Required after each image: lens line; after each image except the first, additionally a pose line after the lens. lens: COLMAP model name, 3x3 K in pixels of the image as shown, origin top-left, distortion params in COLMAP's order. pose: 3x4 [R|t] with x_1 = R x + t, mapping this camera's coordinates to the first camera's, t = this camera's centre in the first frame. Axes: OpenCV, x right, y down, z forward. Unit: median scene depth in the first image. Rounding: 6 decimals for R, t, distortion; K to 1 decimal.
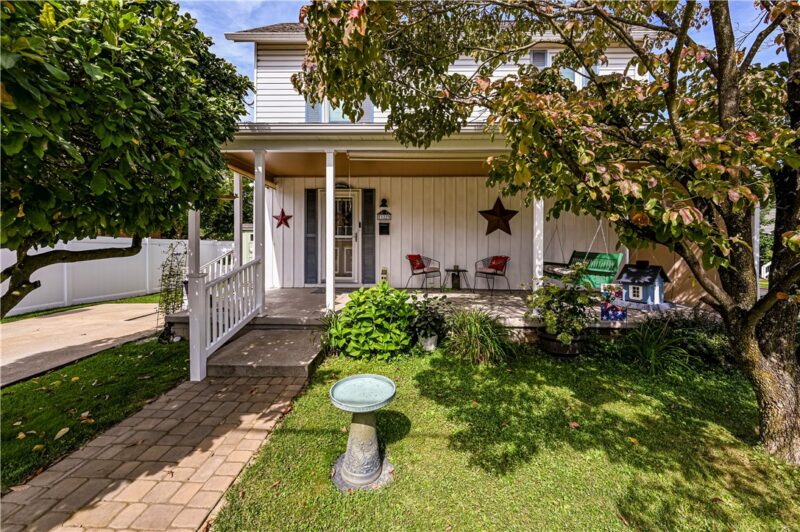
lens RADIAL K [[330.9, 0, 400.1], [0, 330.9, 231.4], [0, 0, 1]] dist [-0.000071, 0.000107]
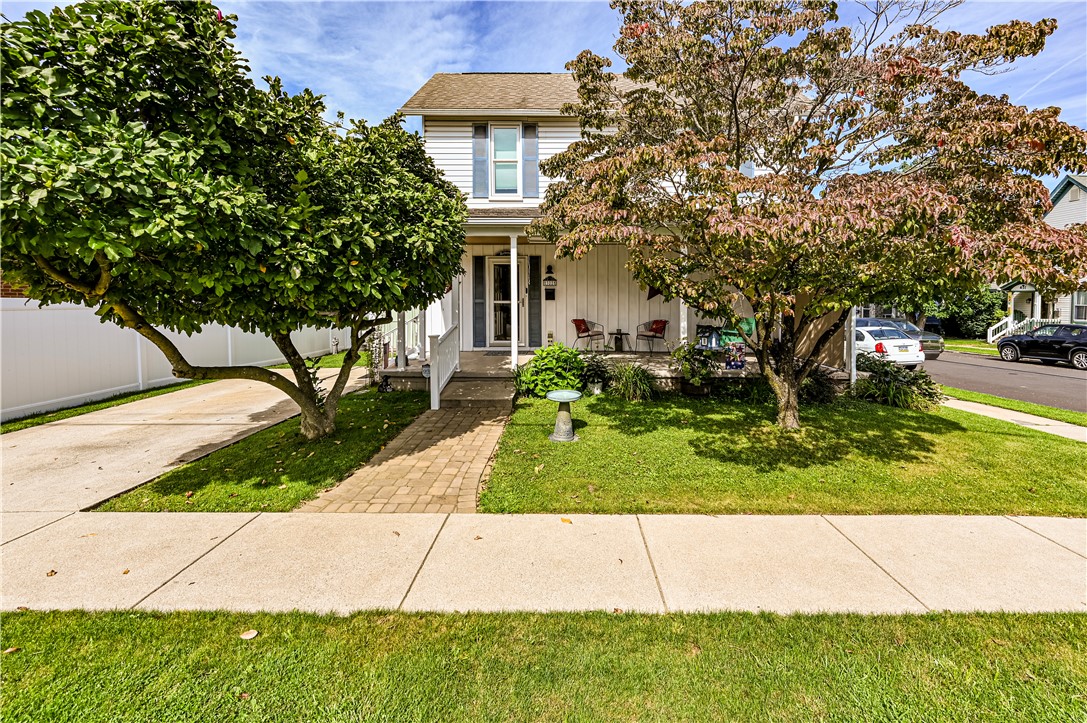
lens RADIAL K [[575.4, 0, 545.7], [0, 575.4, 314.9], [0, 0, 1]] dist [-0.000846, -0.000120]
pose [[0.999690, -0.005410, 0.024318, -0.112161], [0.003589, 0.997230, 0.074291, -0.082265], [-0.024653, -0.074181, 0.996940, -0.853080]]
